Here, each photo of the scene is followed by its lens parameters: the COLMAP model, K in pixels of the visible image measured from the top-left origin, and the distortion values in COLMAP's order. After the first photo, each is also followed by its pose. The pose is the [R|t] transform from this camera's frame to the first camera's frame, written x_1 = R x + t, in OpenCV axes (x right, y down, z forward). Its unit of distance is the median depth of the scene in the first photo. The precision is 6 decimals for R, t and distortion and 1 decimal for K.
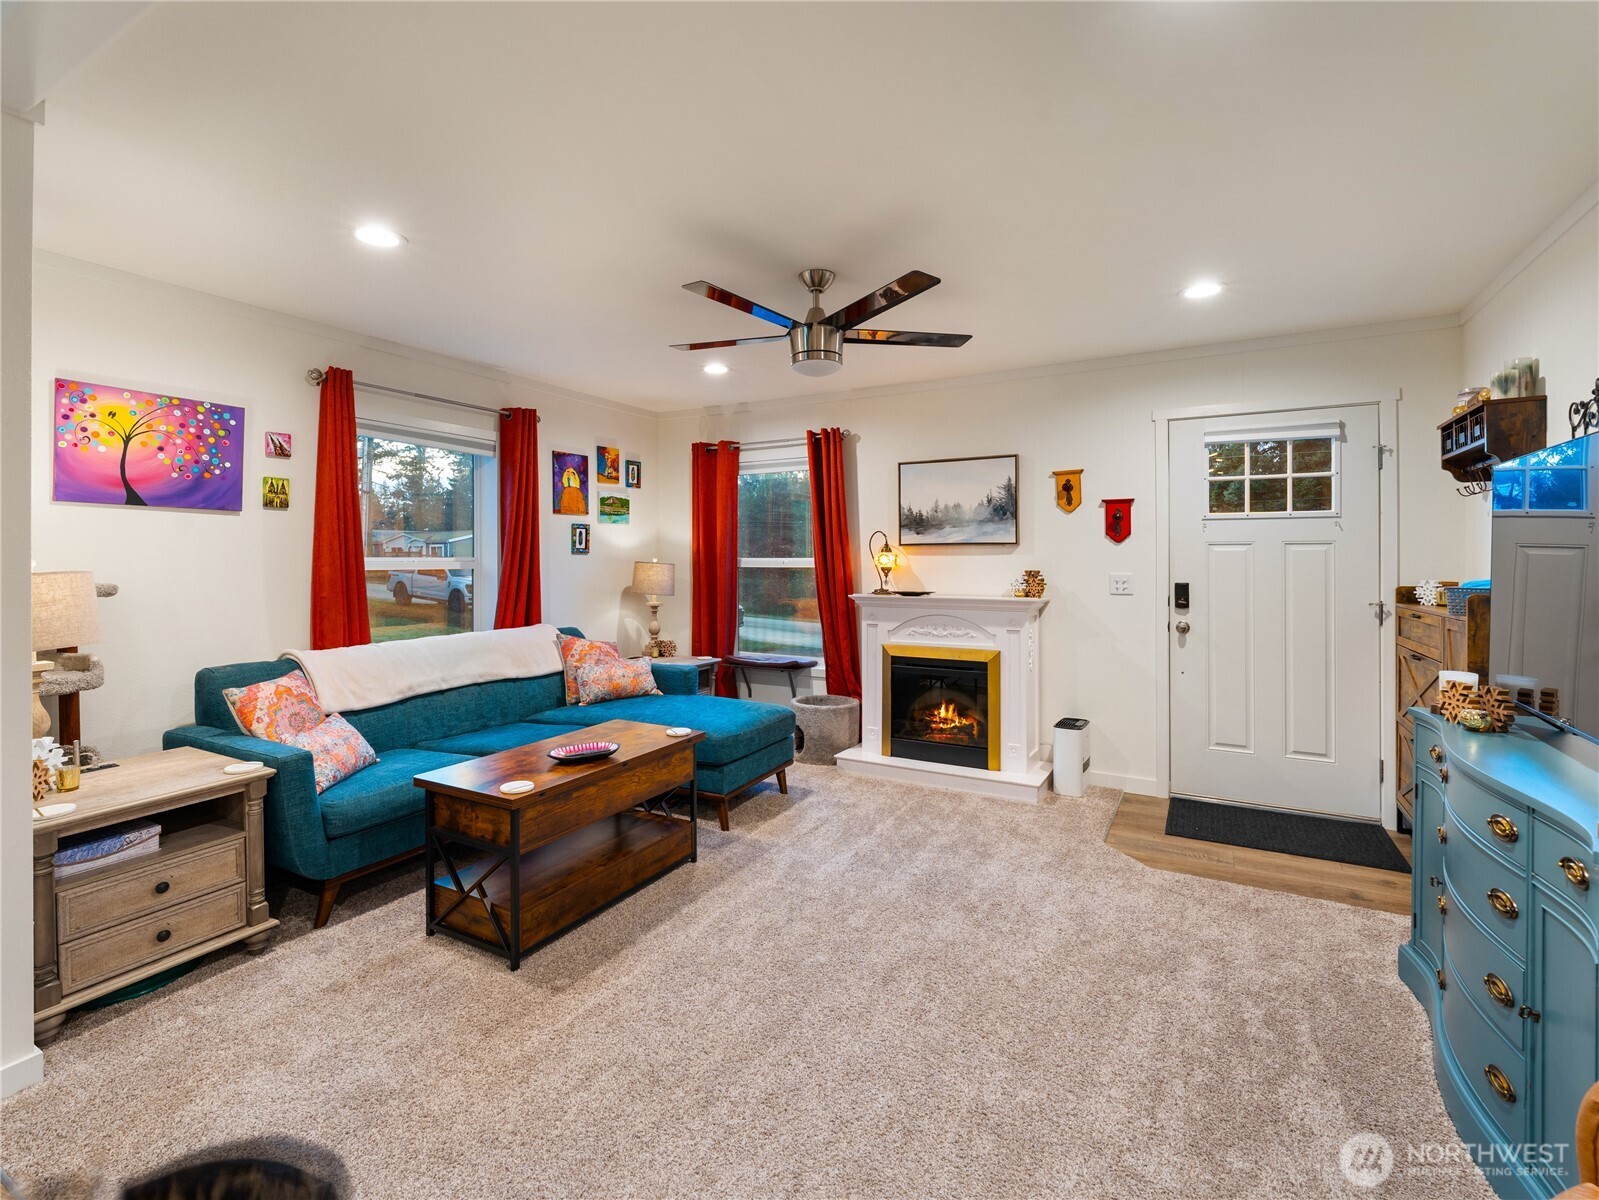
lens RADIAL K [[735.8, 0, 793.6], [0, 735.8, 564.1], [0, 0, 1]] dist [0.001196, -0.000390]
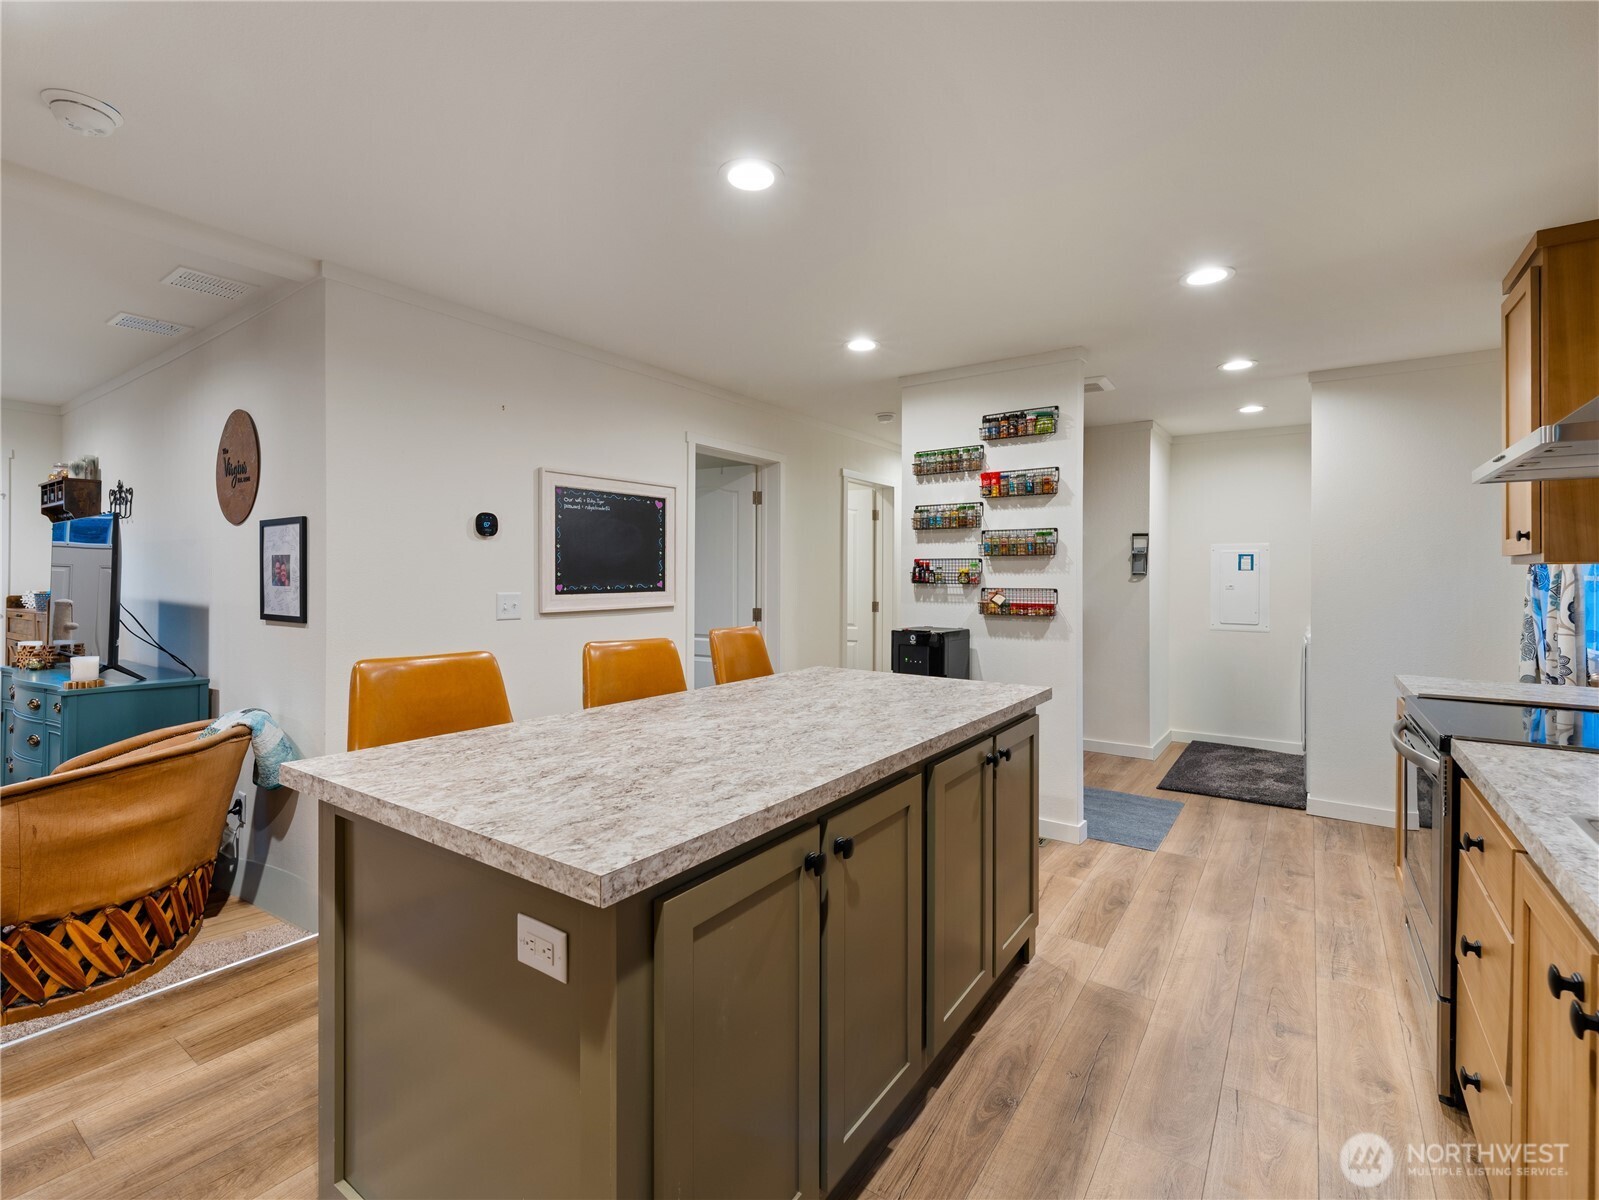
lens RADIAL K [[735.8, 0, 793.6], [0, 735.8, 564.1], [0, 0, 1]] dist [0.001196, -0.000390]
pose [[0.099685, 0.019975, 0.994819, -0.379324], [0.003565, 0.999785, -0.020432, 0.004770], [-0.995013, 0.005584, 0.099592, -0.565325]]
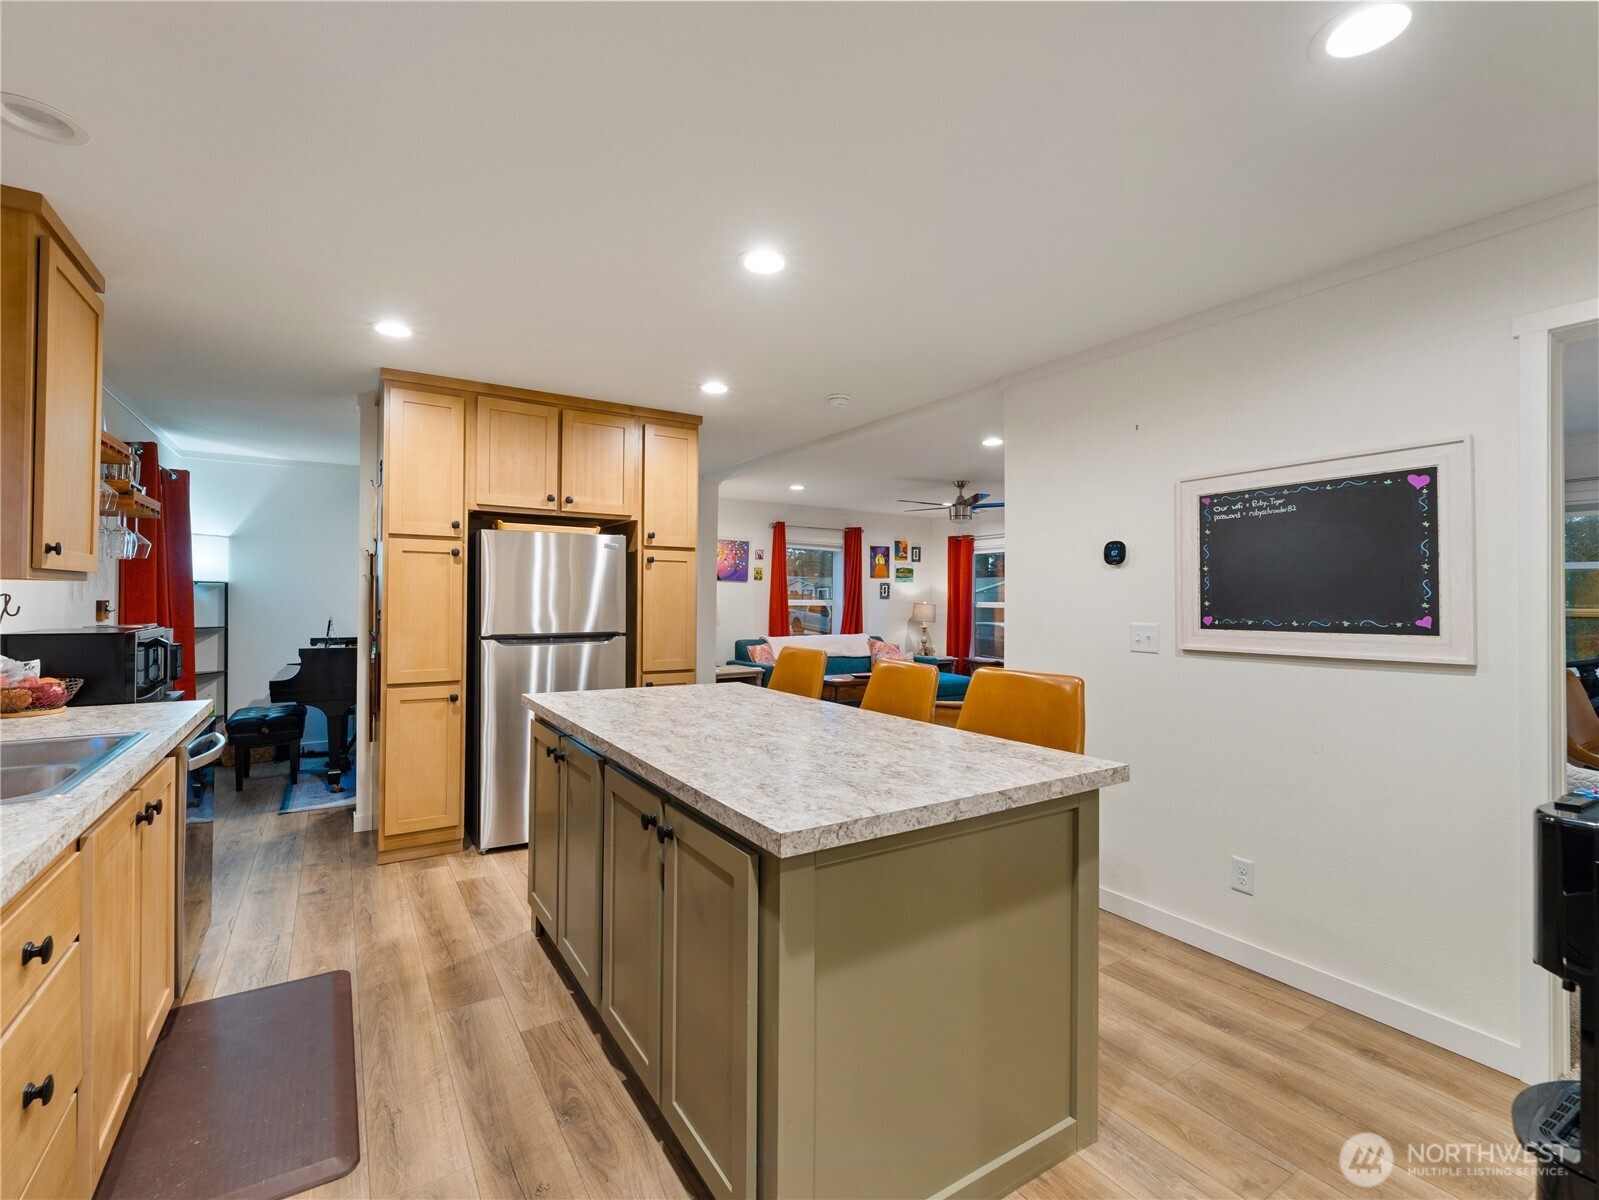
lens RADIAL K [[720.4, 0, 802.2], [0, 720.4, 593.5], [0, 0, 1]] dist [-0.000191, -0.000364]
pose [[0.886186, 0.006301, -0.463287, 0.535949], [-0.014681, 0.999787, -0.014486, 0.003820], [0.463098, 0.019638, 0.886090, -1.043229]]
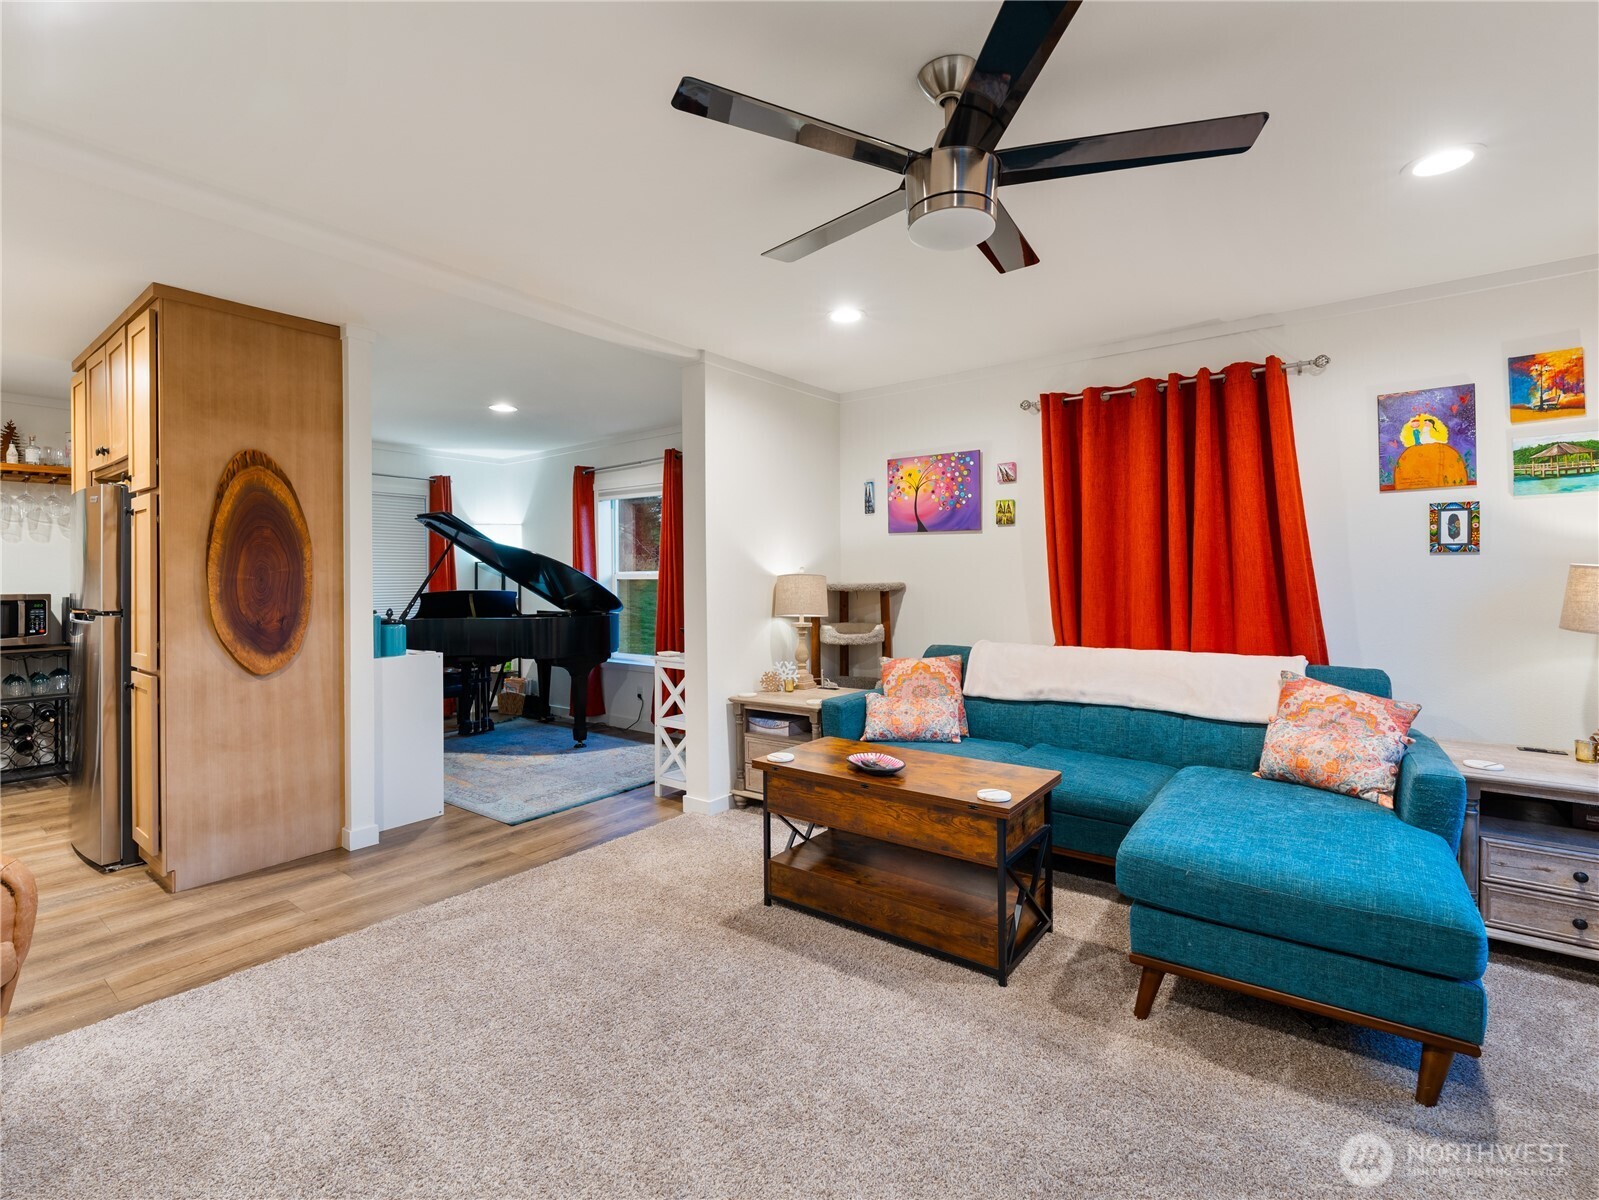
lens RADIAL K [[735.8, 0, 793.6], [0, 735.8, 564.1], [0, 0, 1]] dist [0.001196, -0.000390]
pose [[-0.141059, -0.011122, -0.989939, 0.525121], [-0.000245, 0.999937, -0.011199, 0.002923], [0.990001, -0.001337, -0.141053, 0.780358]]
